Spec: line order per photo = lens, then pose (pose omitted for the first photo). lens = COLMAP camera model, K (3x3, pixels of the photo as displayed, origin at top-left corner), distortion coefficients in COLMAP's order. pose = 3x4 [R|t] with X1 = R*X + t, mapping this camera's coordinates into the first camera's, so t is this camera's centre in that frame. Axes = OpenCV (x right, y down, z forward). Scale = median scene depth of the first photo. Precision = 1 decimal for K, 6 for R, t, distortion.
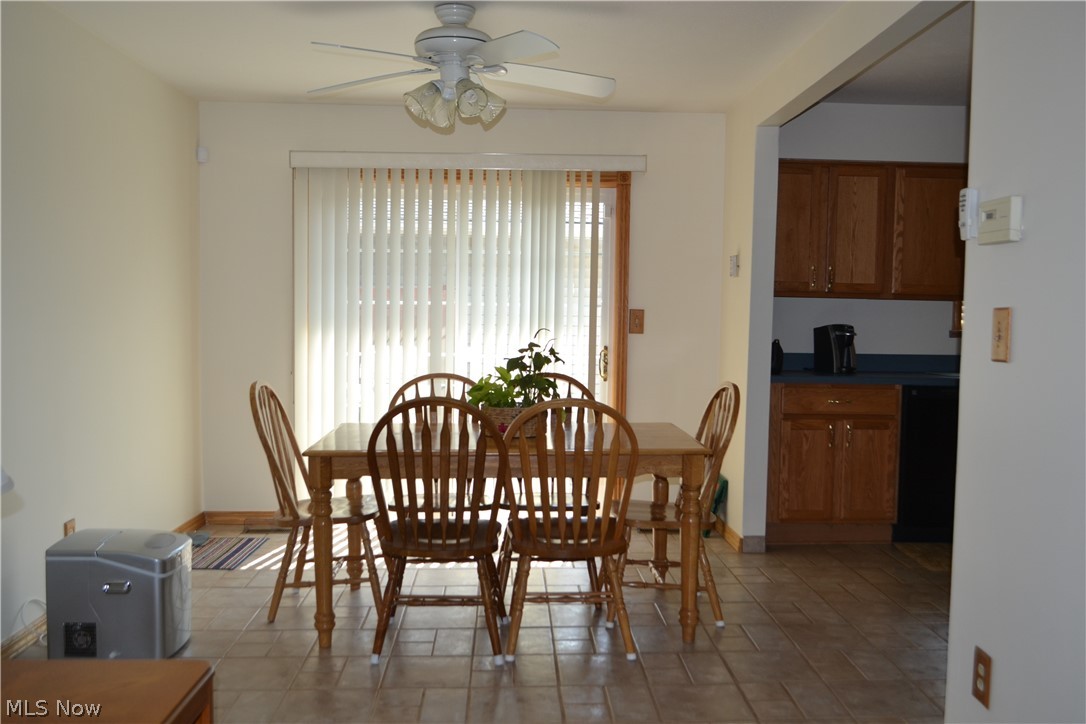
lens RADIAL K [[980.9, 0, 545.0], [0, 980.9, 363.6], [0, 0, 1]] dist [-0.007238, -0.003598]
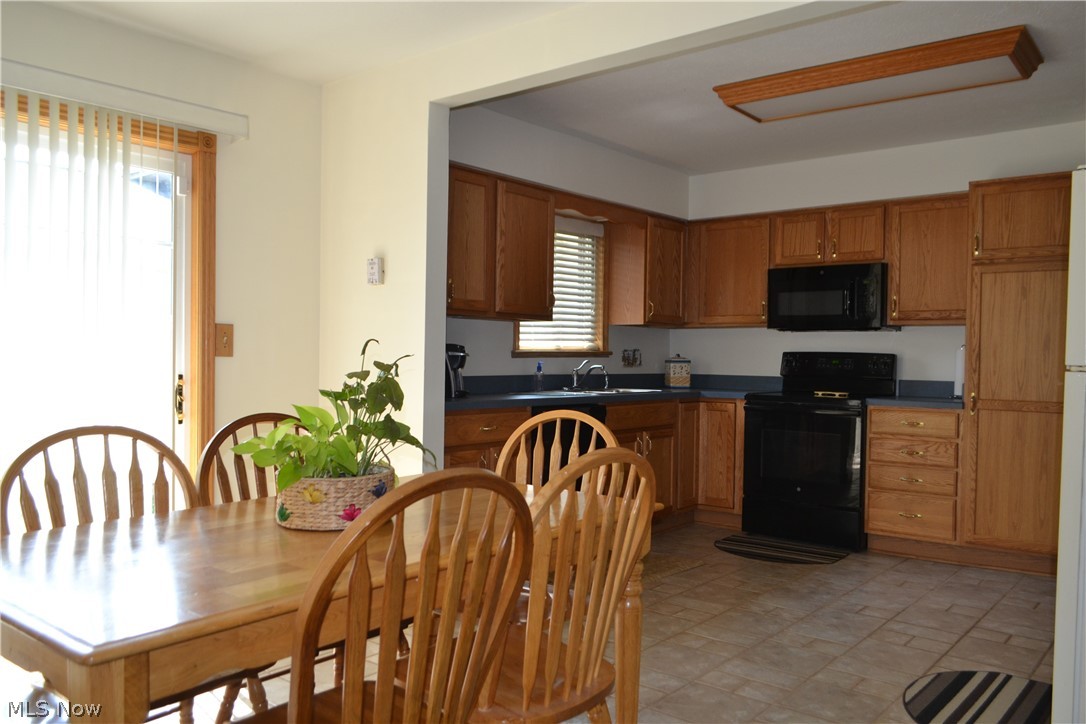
lens RADIAL K [[857.0, 0, 545.5], [0, 857.0, 366.7], [0, 0, 1]] dist [-0.006102, 0.002509]
pose [[0.663987, -0.017471, 0.747540, -0.247204], [0.039638, 0.999144, -0.011857, -0.006241], [-0.746693, 0.037504, 0.664111, 0.428713]]
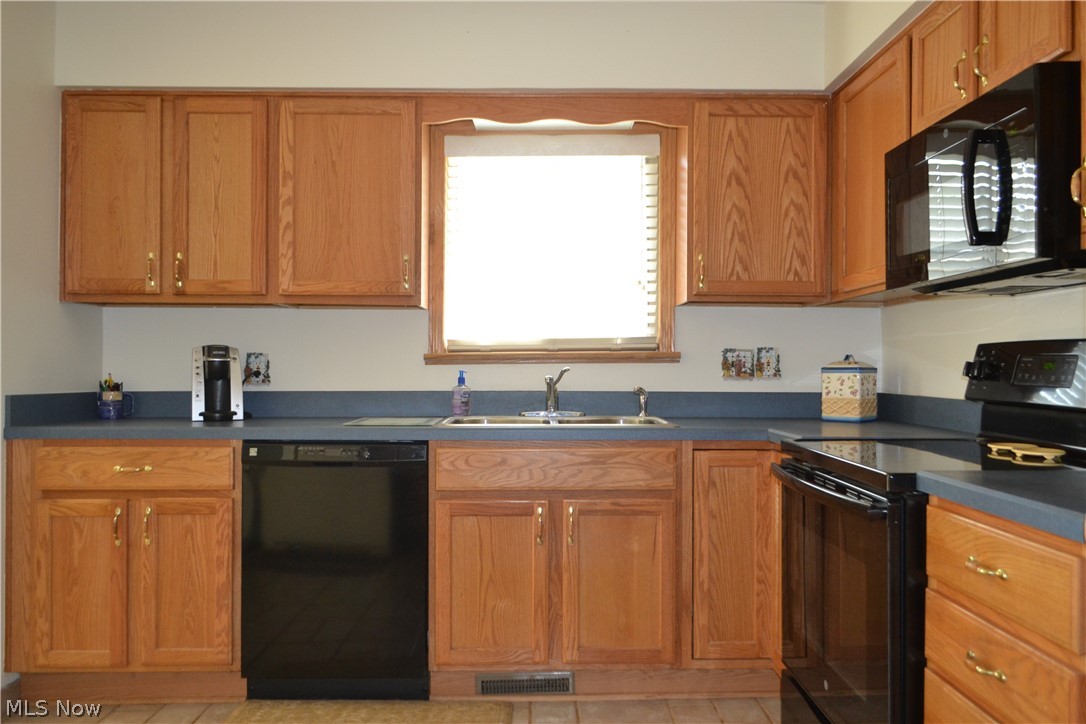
lens RADIAL K [[849.4, 0, 546.2], [0, 849.4, 364.3], [0, 0, 1]] dist [-0.008307, -0.003292]
pose [[0.999803, -0.014243, -0.013802, 0.553645], [0.013485, 0.998475, -0.053537, 0.005661], [0.014543, 0.053341, 0.998470, 0.471460]]
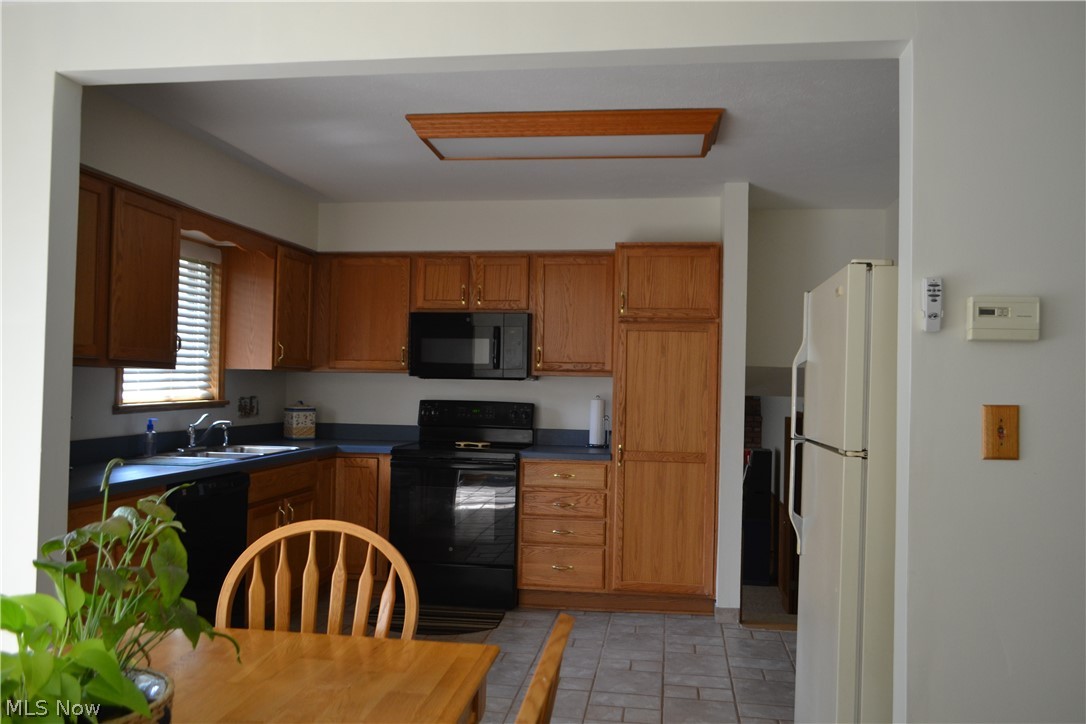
lens RADIAL K [[857.0, 0, 545.5], [0, 857.0, 366.7], [0, 0, 1]] dist [-0.006102, 0.002509]
pose [[0.180295, 0.006476, 0.983591, -0.216928], [0.040507, 0.999081, -0.014003, -0.045635], [-0.982778, 0.042367, 0.179867, 0.592806]]
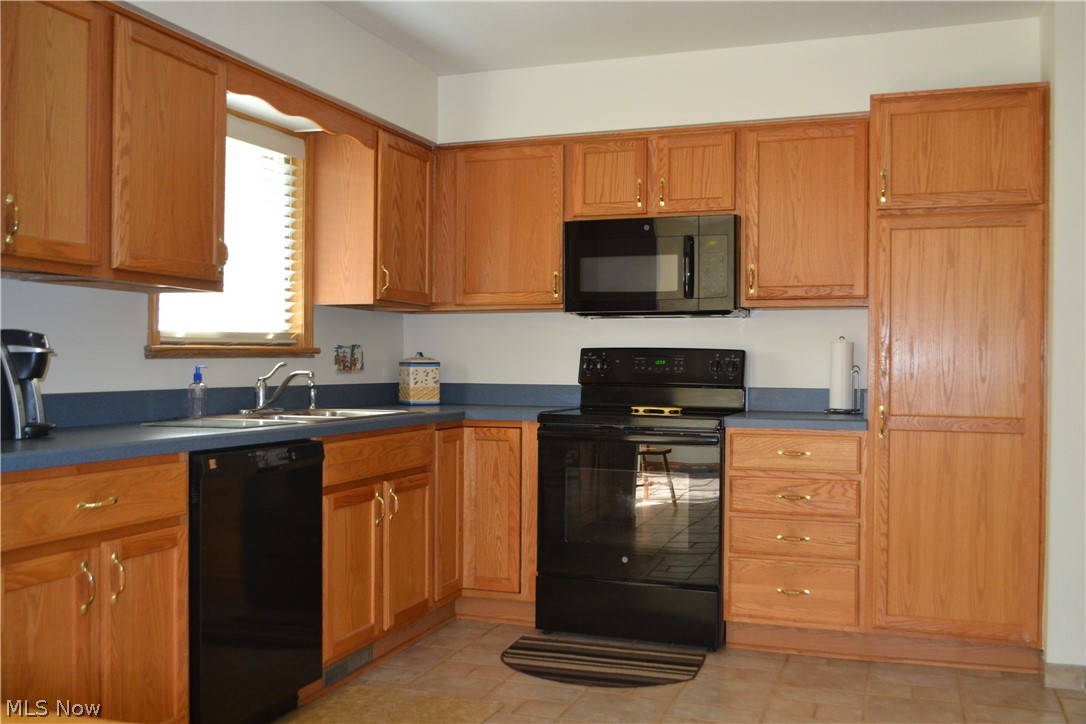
lens RADIAL K [[1010.6, 0, 553.2], [0, 1010.6, 362.3], [0, 0, 1]] dist [-0.011362, -0.009480]
pose [[0.366936, -0.013880, 0.930143, -0.037340], [0.051609, 0.998652, -0.005457, -0.010529], [-0.928813, 0.050007, 0.367158, 0.635435]]
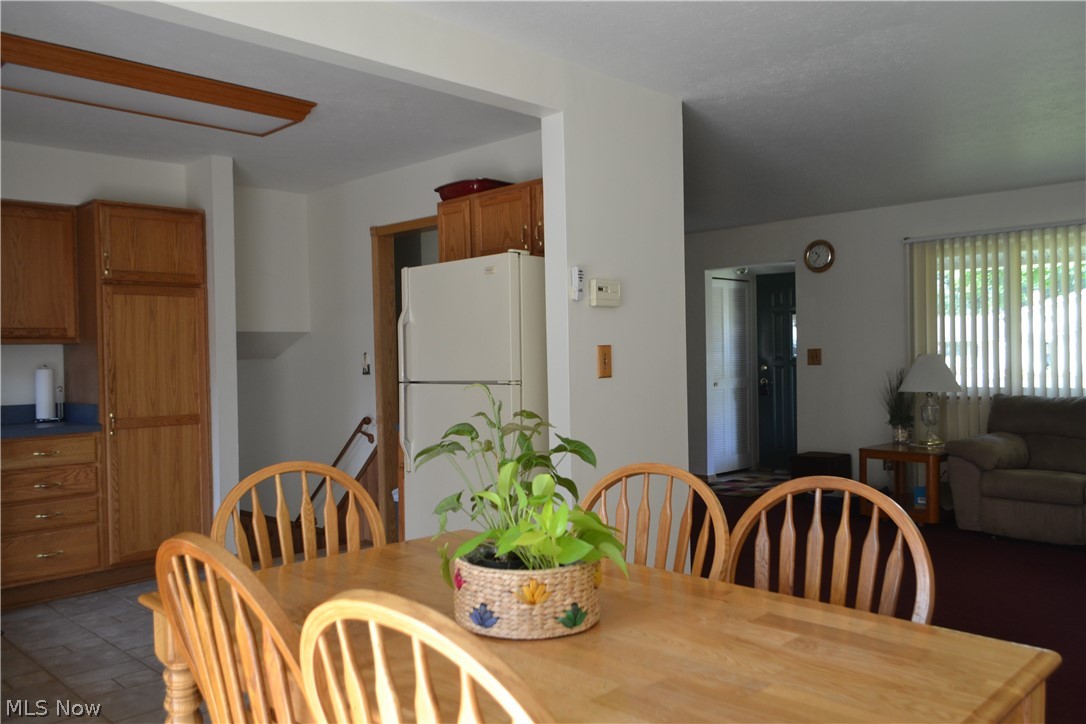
lens RADIAL K [[872.1, 0, 544.7], [0, 872.1, 366.0], [0, 0, 1]] dist [-0.000824, 0.001203]
pose [[-0.685948, -0.011303, 0.727563, -0.250206], [0.050419, 0.996738, 0.063020, -0.053624], [-0.725901, 0.079912, -0.683141, 0.960233]]
